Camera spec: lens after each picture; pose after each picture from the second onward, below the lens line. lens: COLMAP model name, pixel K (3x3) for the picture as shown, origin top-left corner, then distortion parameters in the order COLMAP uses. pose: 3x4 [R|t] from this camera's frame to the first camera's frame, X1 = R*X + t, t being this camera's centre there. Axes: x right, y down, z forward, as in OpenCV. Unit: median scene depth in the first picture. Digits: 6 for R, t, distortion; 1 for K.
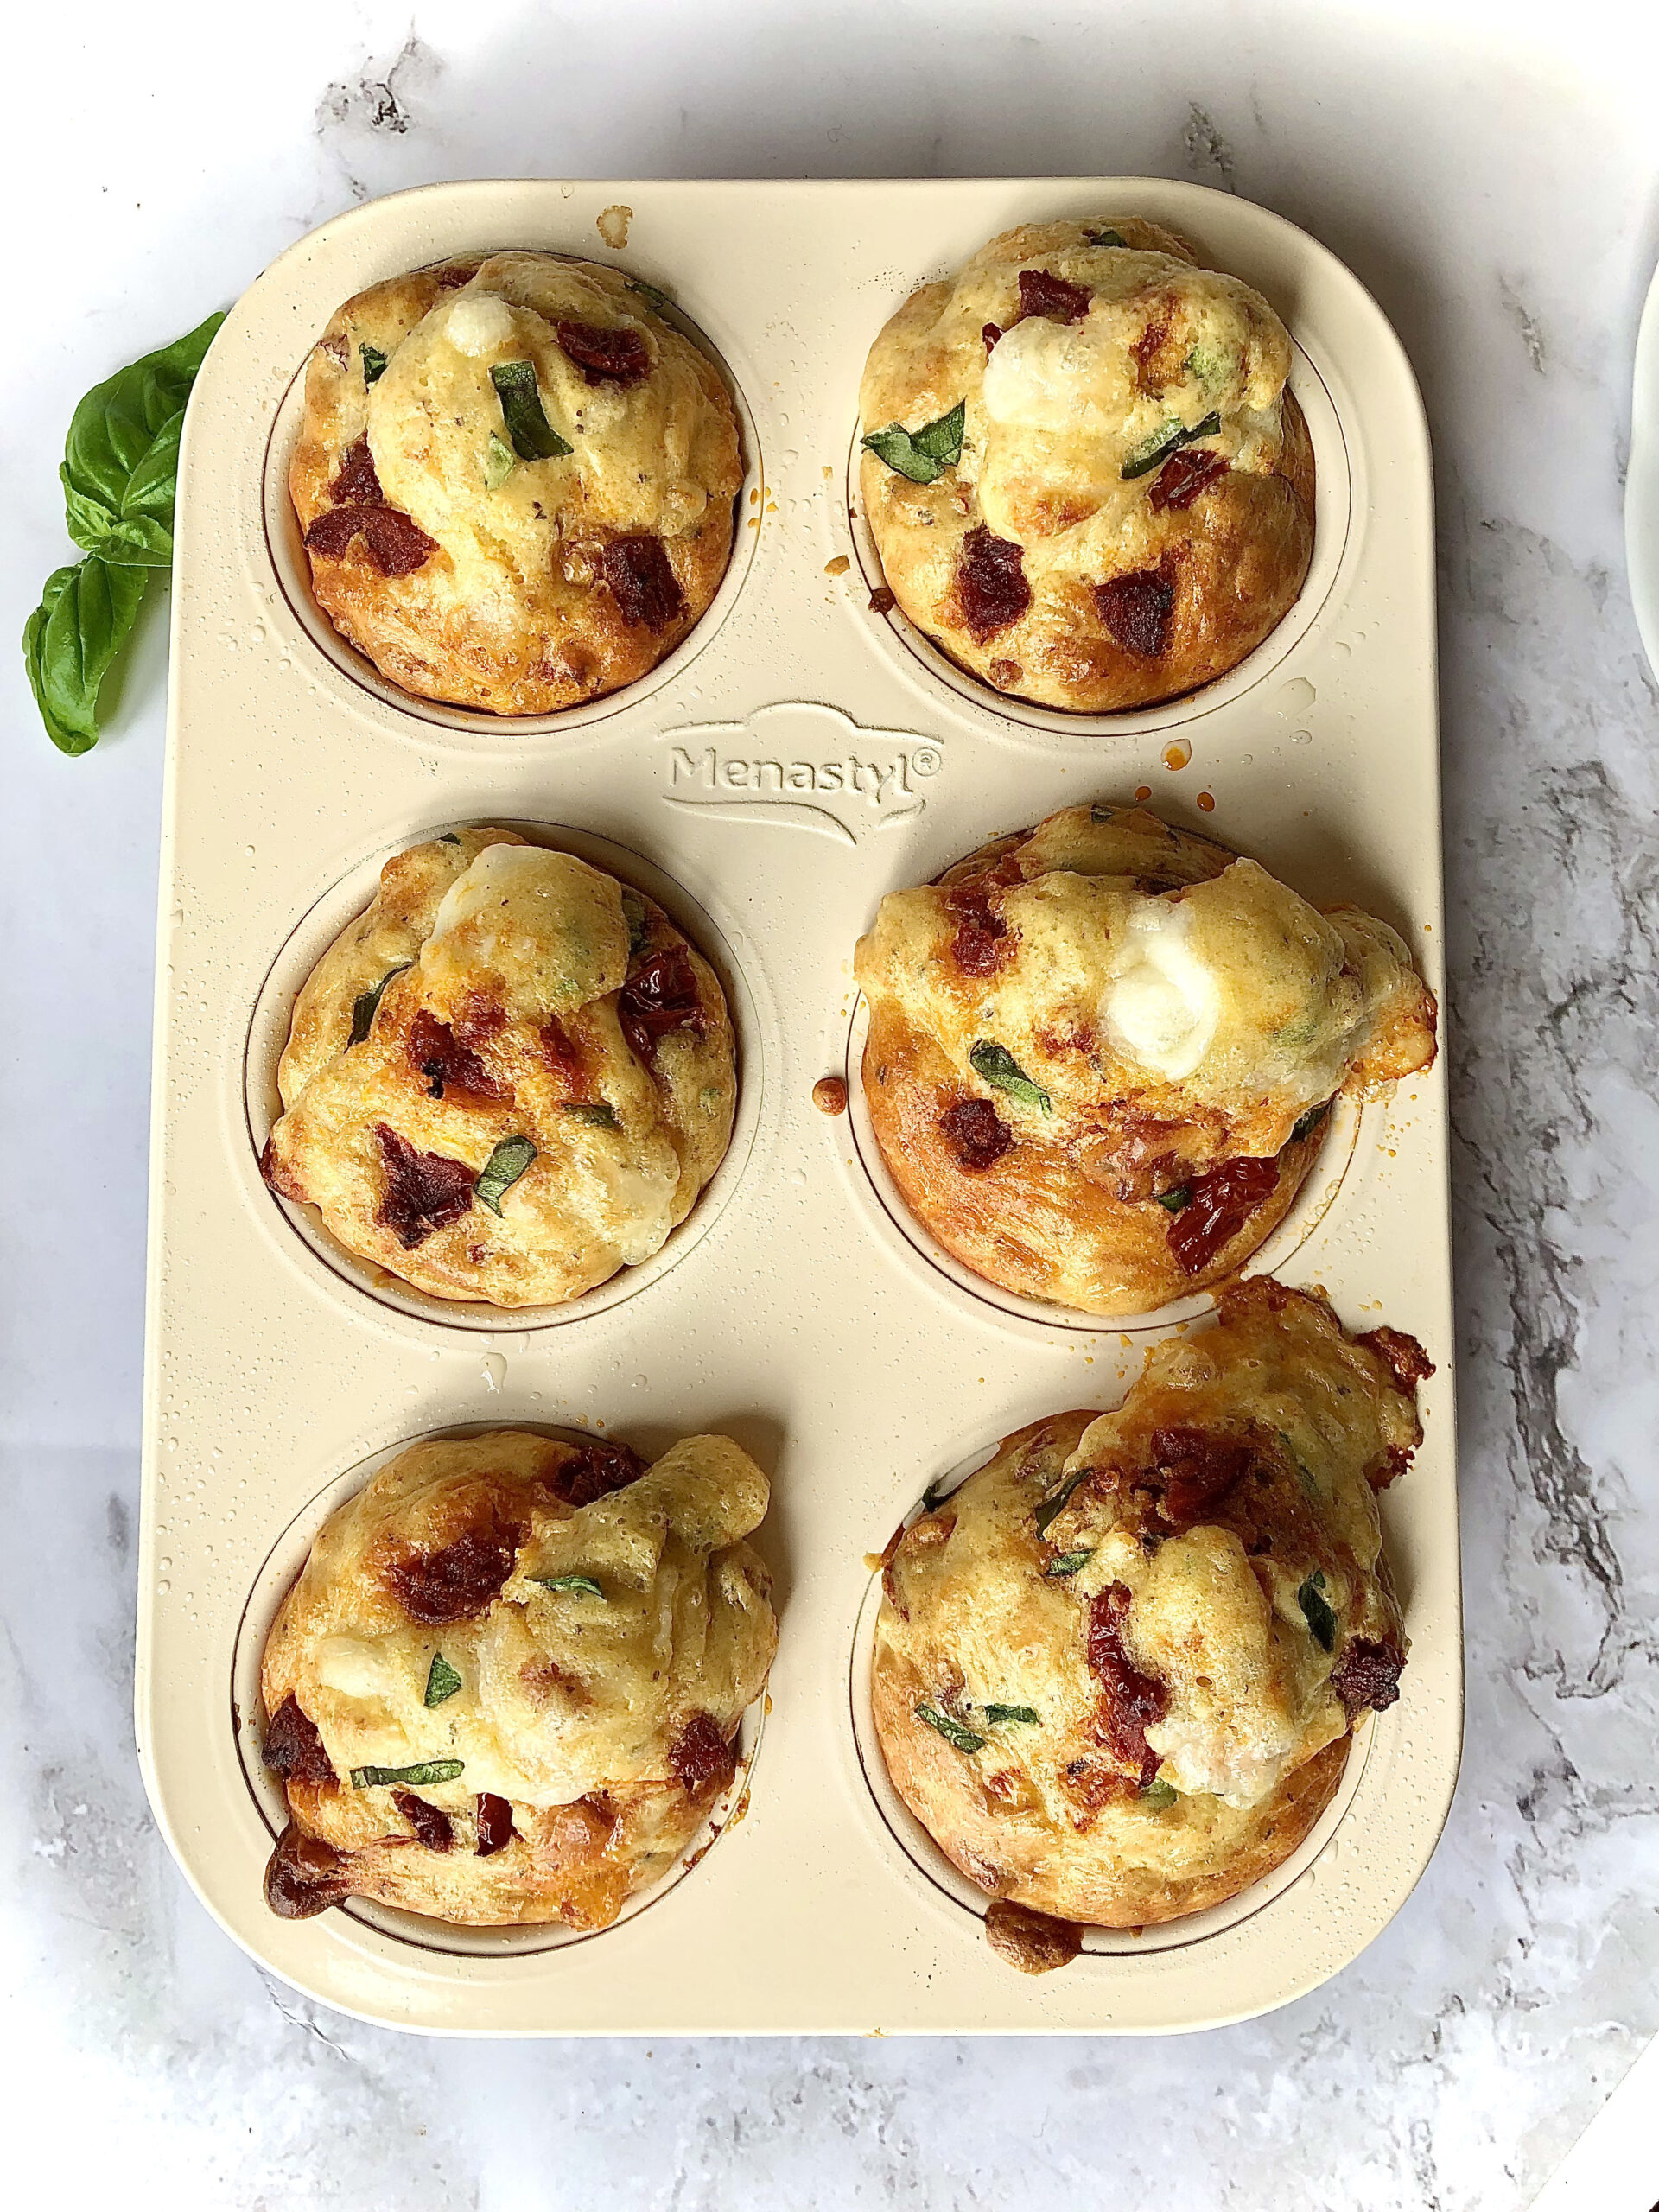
lens RADIAL K [[1828.7, 0, 866.8], [0, 1828.7, 1110.4], [0, 0, 1]] dist [0.081093, -0.240835]
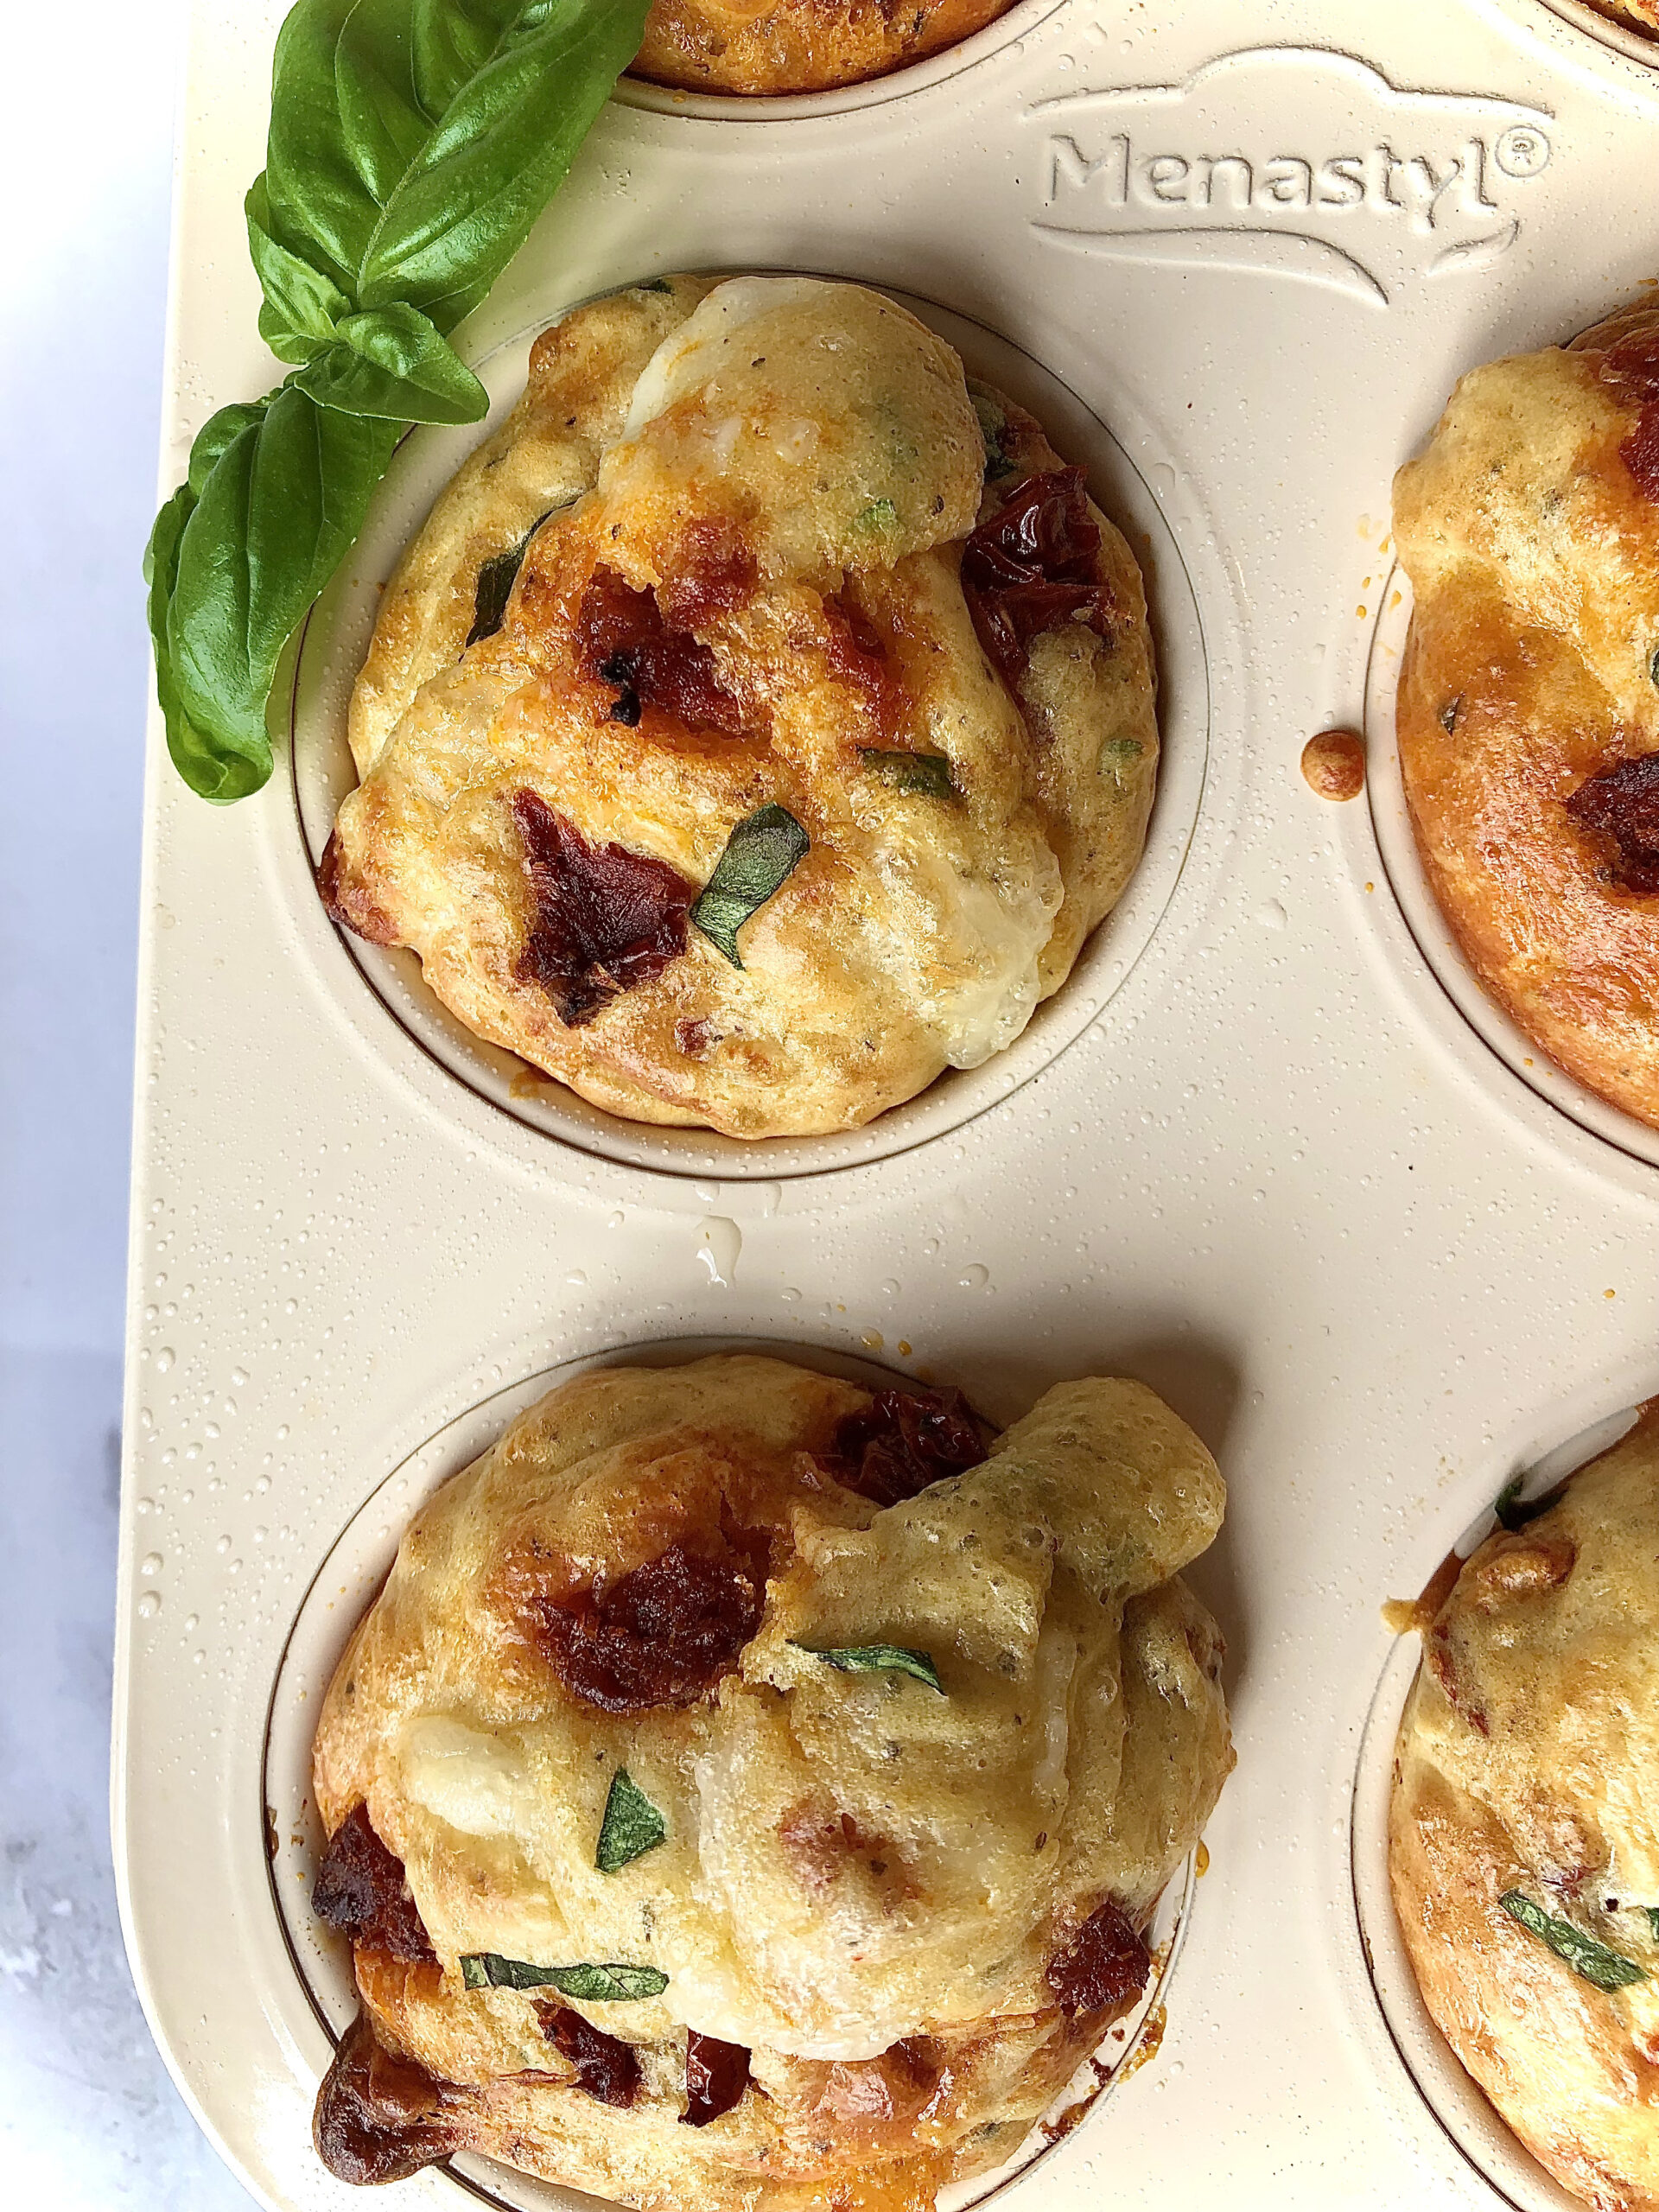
lens RADIAL K [[1828.7, 0, 866.8], [0, 1828.7, 1110.4], [0, 0, 1]] dist [0.081093, -0.240835]
pose [[0.996716, 0.022400, -0.077817, -0.119056], [-0.018503, 0.998555, 0.050444, 0.072957], [0.078835, -0.048839, 0.995691, 0.462314]]
